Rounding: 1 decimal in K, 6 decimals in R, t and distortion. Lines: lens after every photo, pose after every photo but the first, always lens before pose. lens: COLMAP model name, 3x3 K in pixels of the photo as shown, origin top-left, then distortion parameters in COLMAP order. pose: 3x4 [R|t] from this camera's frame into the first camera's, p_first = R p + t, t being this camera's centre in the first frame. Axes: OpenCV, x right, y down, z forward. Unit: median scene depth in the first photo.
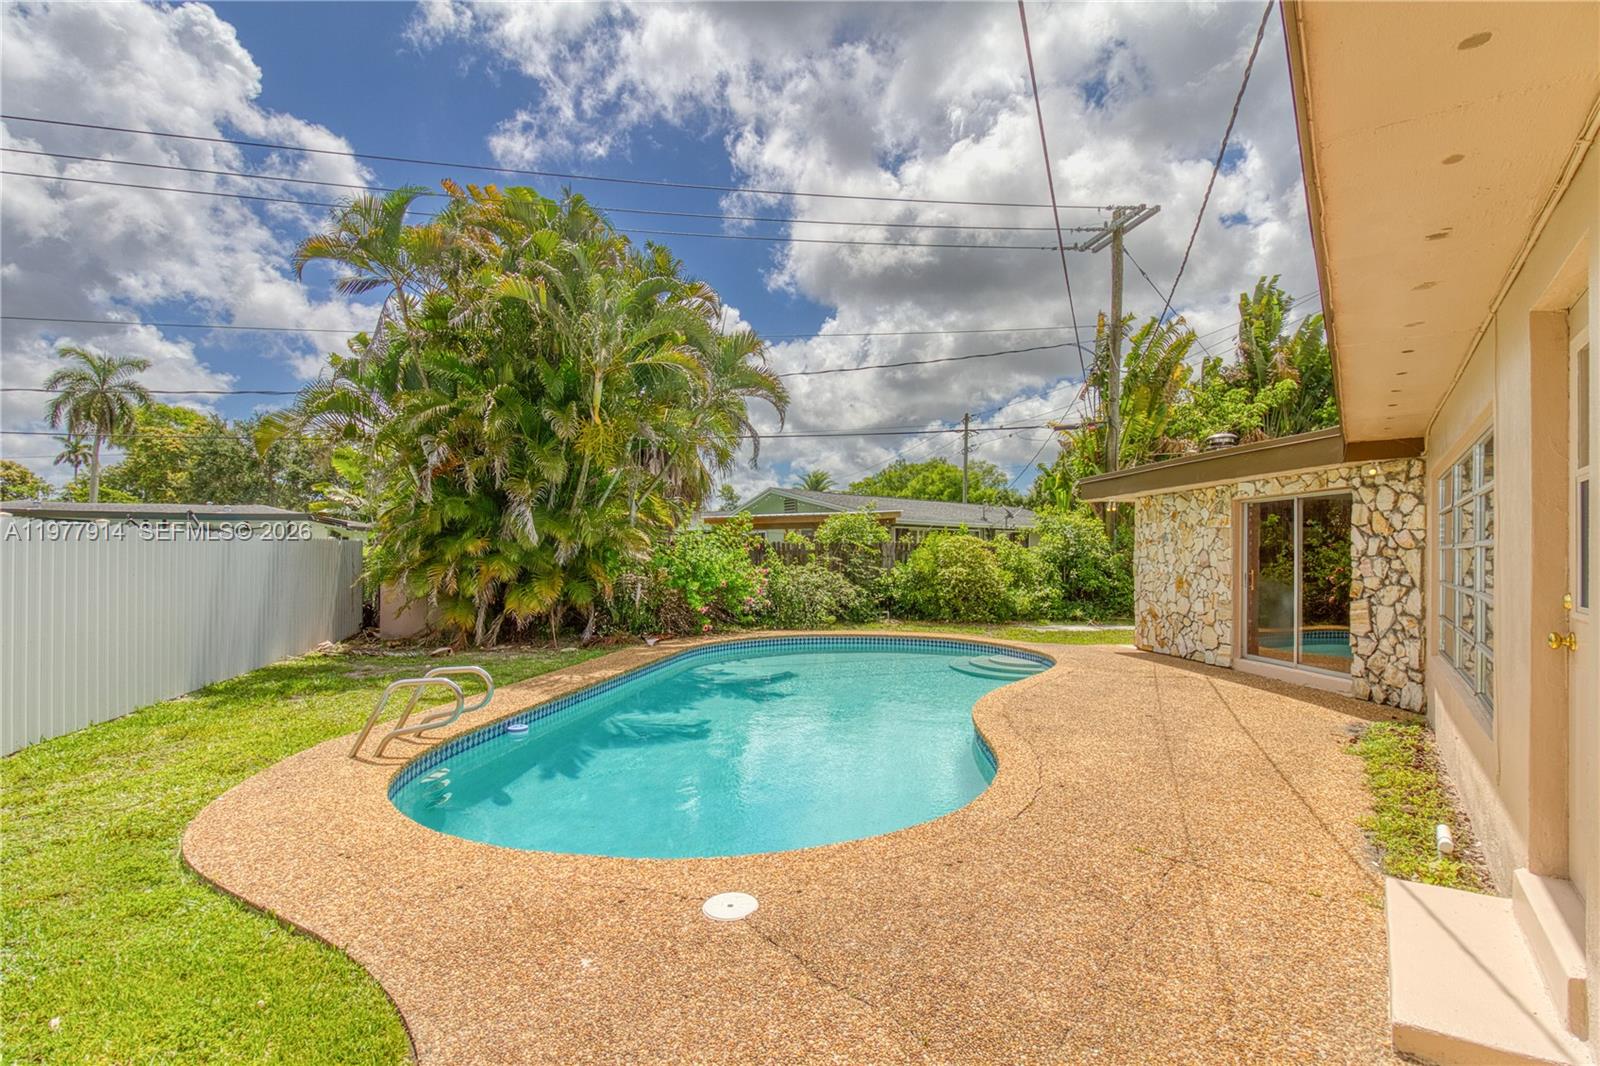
lens RADIAL K [[750.1, 0, 788.0], [0, 750.1, 556.4], [0, 0, 1]] dist [0.011889, -0.001642]
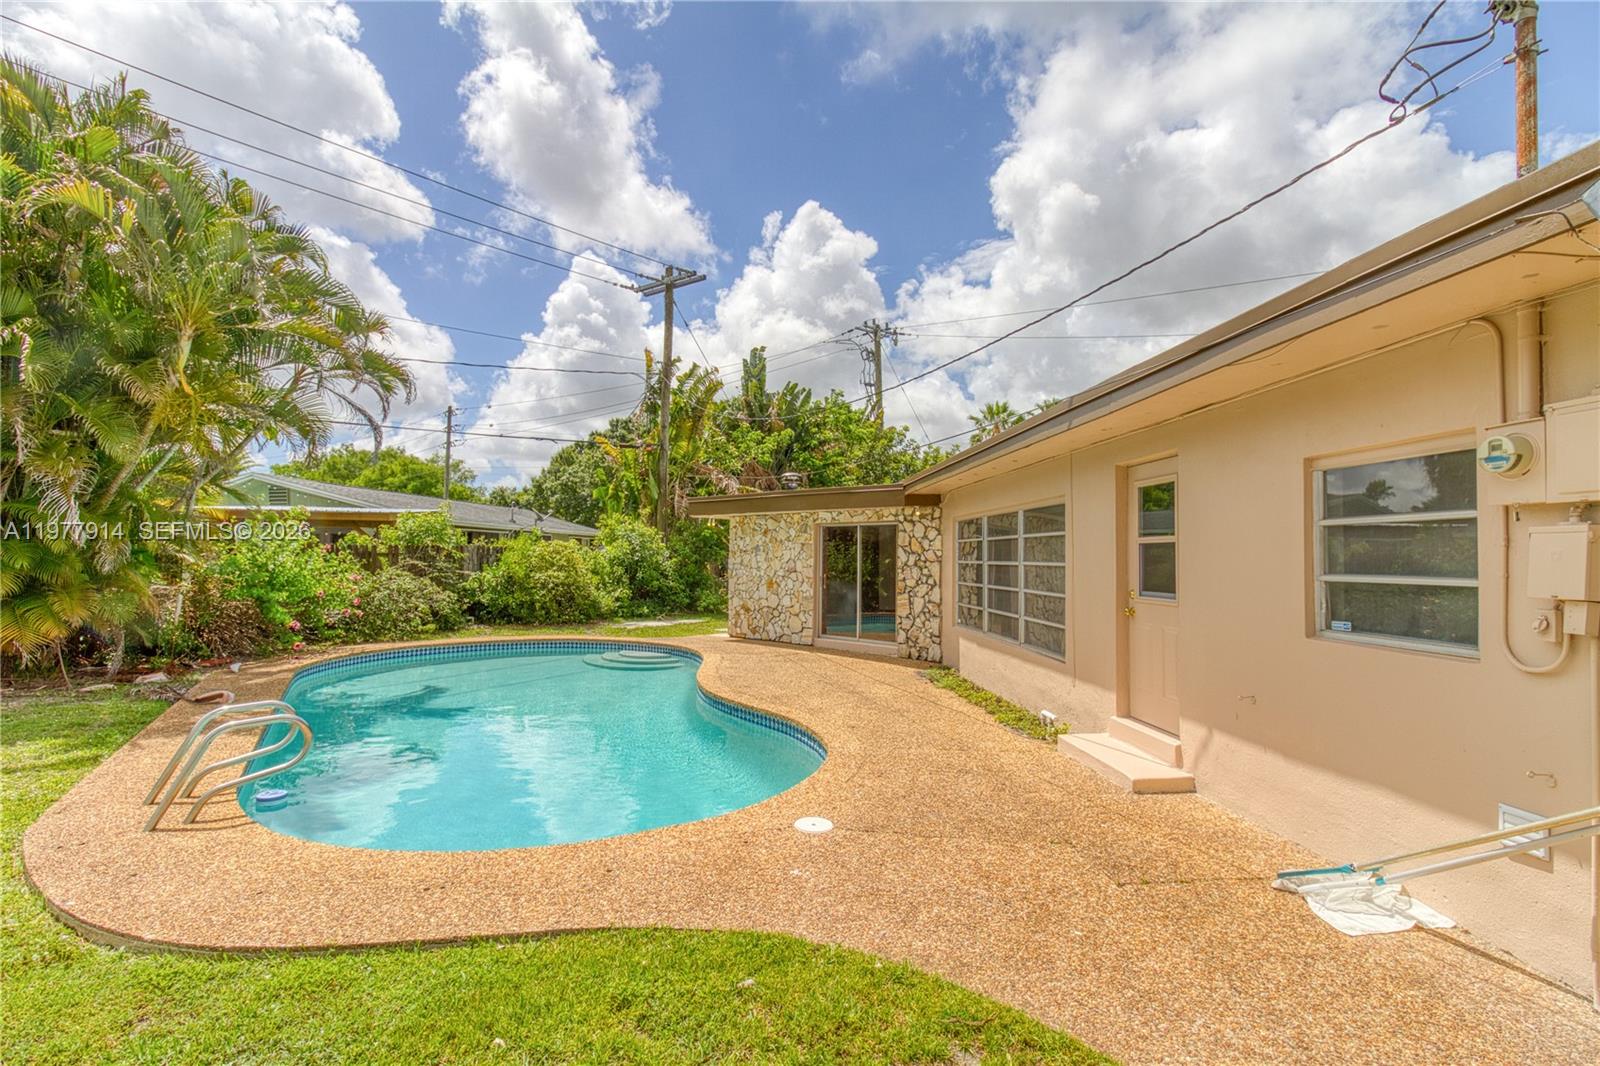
lens RADIAL K [[750.1, 0, 791.8], [0, 750.1, 536.2], [0, 0, 1]] dist [0.011889, -0.001642]
pose [[0.754015, 0.025317, 0.656369, -0.330051], [-0.008691, 0.999554, -0.028570, -0.011316], [-0.656800, 0.015838, 0.753899, -0.014008]]
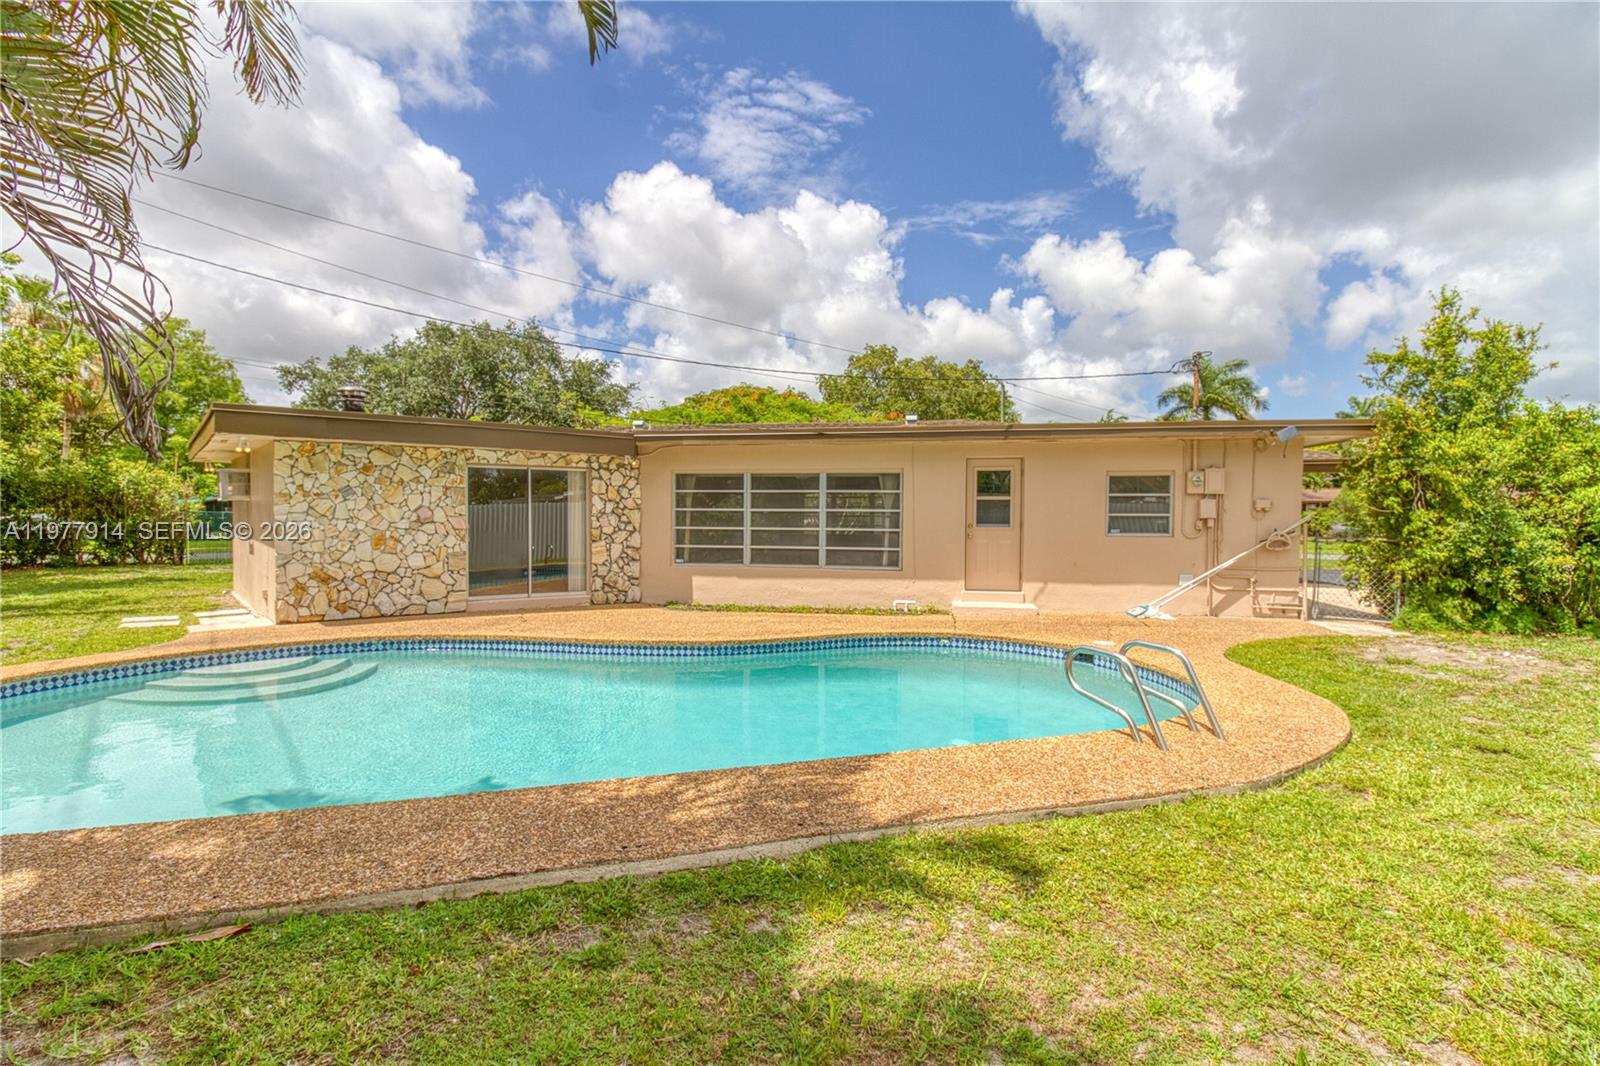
lens RADIAL K [[750.1, 0, 795.3], [0, 750.1, 528.3], [0, 0, 1]] dist [0.011889, -0.001642]
pose [[-0.464722, -0.019870, 0.885234, -0.612080], [-0.006503, 0.999798, 0.019028, -0.001235], [-0.885433, 0.003086, -0.464757, 1.031904]]
